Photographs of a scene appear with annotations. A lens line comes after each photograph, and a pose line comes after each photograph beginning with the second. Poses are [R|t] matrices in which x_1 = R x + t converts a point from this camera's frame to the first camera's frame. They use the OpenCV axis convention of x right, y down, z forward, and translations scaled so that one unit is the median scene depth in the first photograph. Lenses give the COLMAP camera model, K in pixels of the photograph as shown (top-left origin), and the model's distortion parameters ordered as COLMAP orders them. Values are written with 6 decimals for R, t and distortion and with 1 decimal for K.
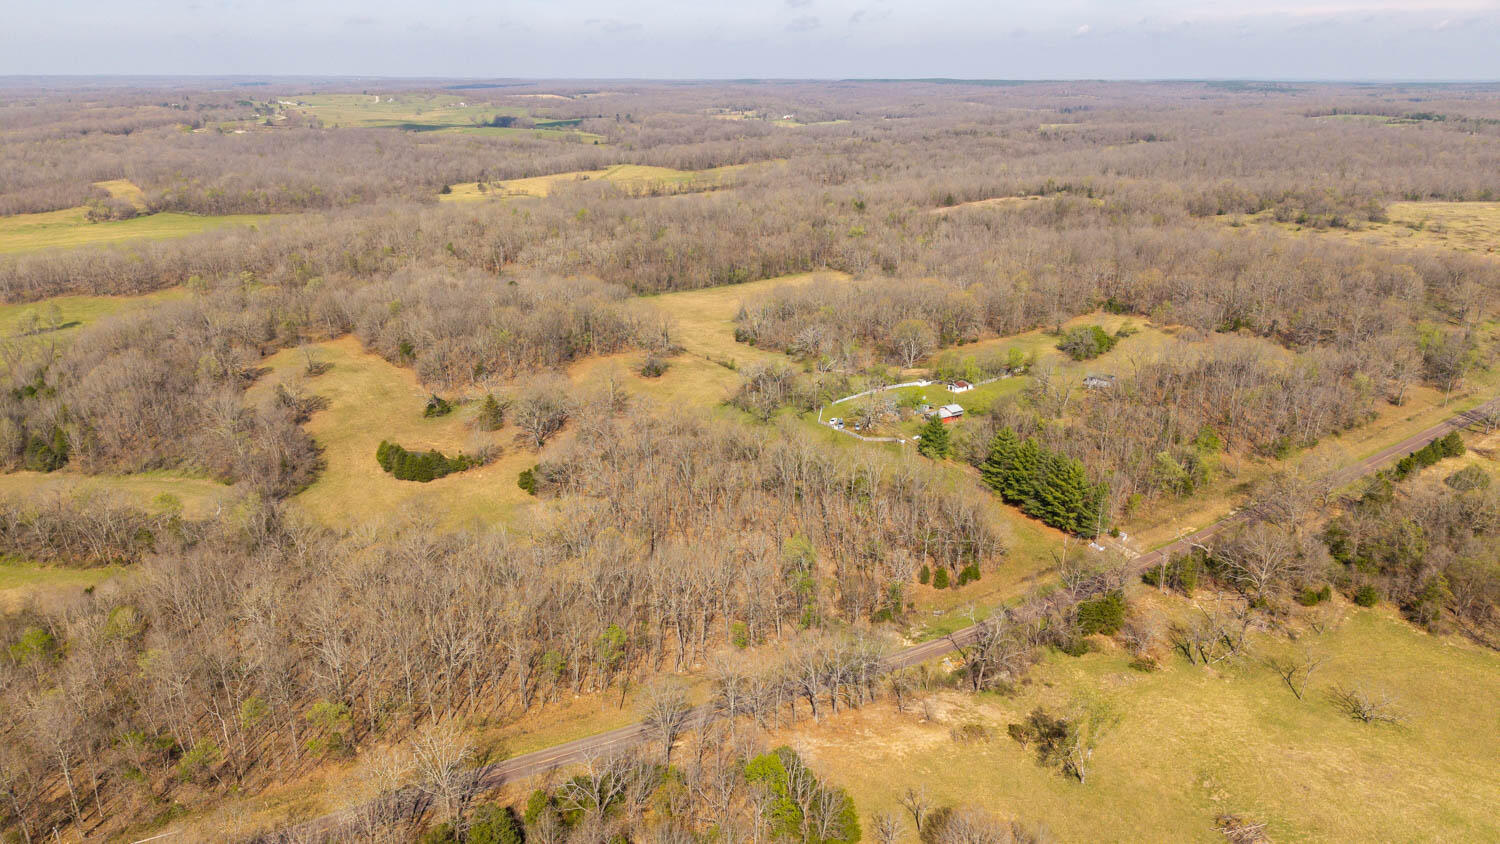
lens RADIAL K [[1047.0, 0, 824.8], [0, 1047.0, 429.6], [0, 0, 1]] dist [0.031277, -0.024391]
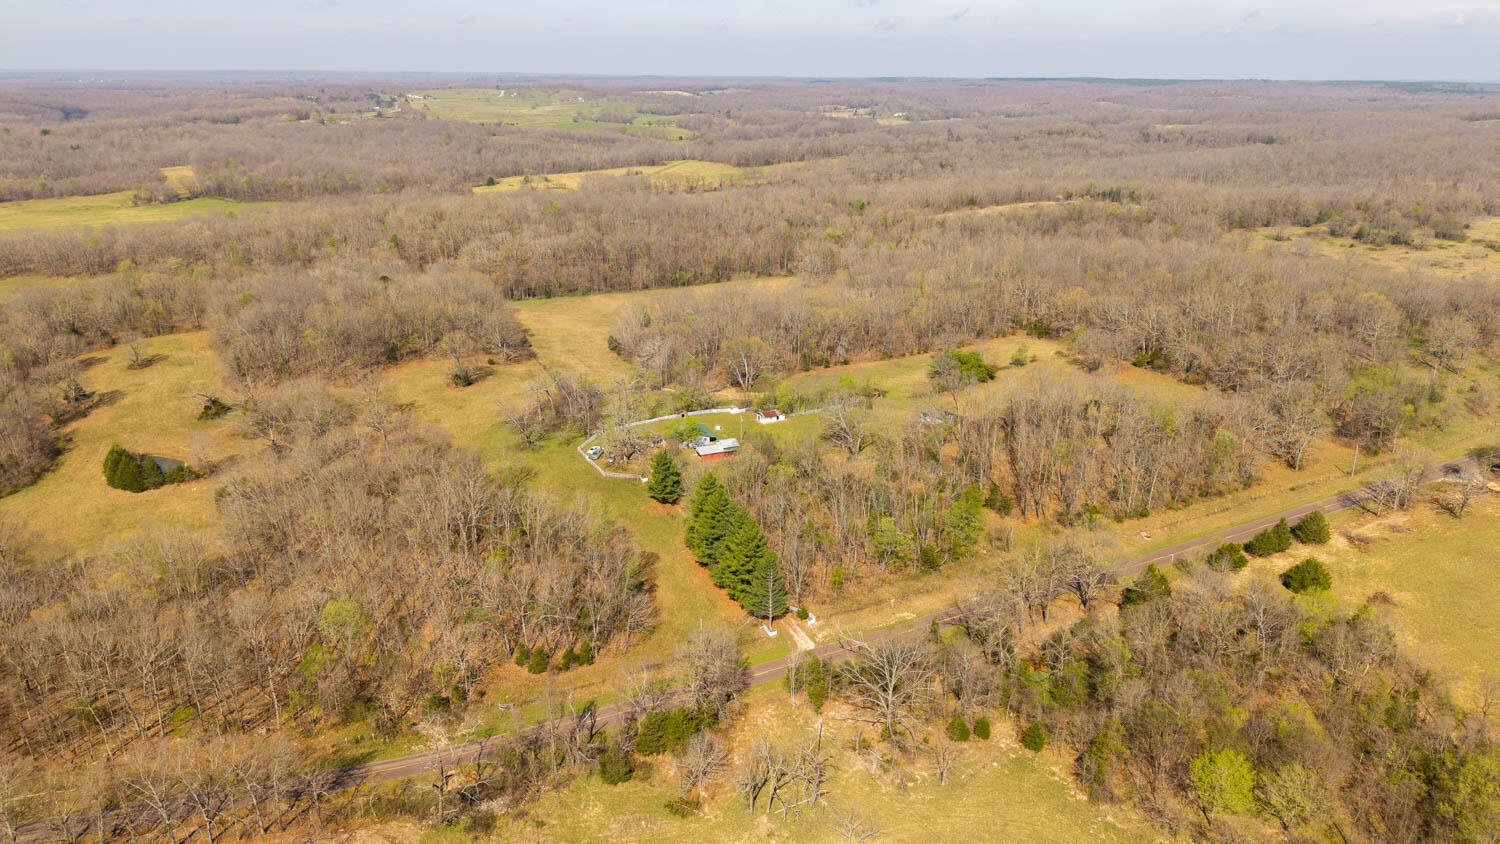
lens RADIAL K [[1047.0, 0, 824.8], [0, 1047.0, 429.6], [0, 0, 1]] dist [0.031277, -0.024391]
pose [[0.987570, 0.054861, -0.147297, 0.144689], [-0.054845, 0.998486, 0.004174, -0.017432], [0.147303, 0.003956, 0.989084, 0.072362]]
